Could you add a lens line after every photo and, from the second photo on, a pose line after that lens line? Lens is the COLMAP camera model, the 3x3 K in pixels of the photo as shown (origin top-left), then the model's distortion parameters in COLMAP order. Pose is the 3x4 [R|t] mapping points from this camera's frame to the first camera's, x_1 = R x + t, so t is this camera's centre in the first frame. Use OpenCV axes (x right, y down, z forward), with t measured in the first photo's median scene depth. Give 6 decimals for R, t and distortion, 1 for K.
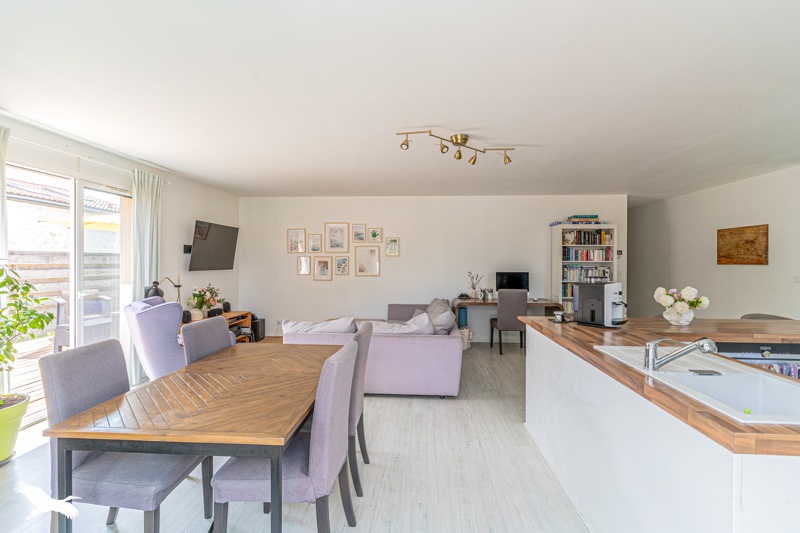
lens RADIAL K [[387.9, 0, 401.9], [0, 387.9, 263.1], [0, 0, 1]] dist [0.003572, -0.003415]
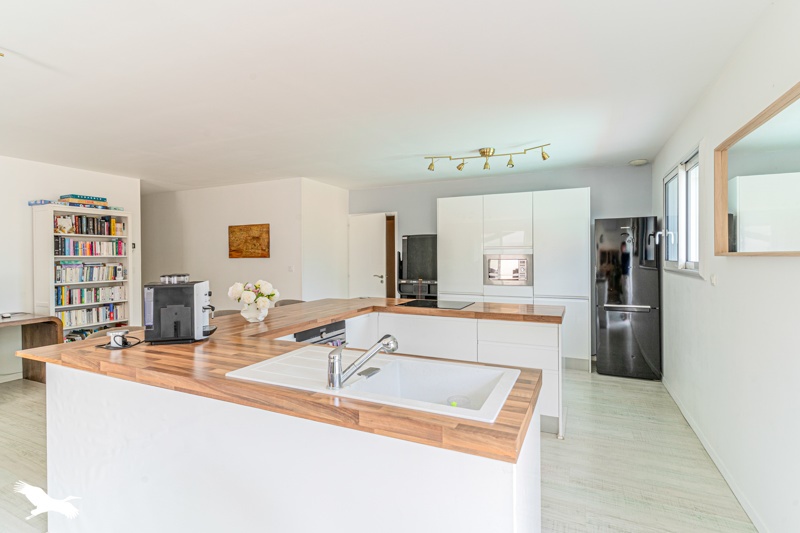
lens RADIAL K [[387.9, 0, 399.8], [0, 387.9, 260.2], [0, 0, 1]] dist [0.003572, -0.003415]
pose [[0.376724, -0.016434, 0.926180, -0.009982], [0.013212, 0.999836, 0.012367, 0.002381], [-0.926231, 0.007578, 0.376879, 0.169167]]
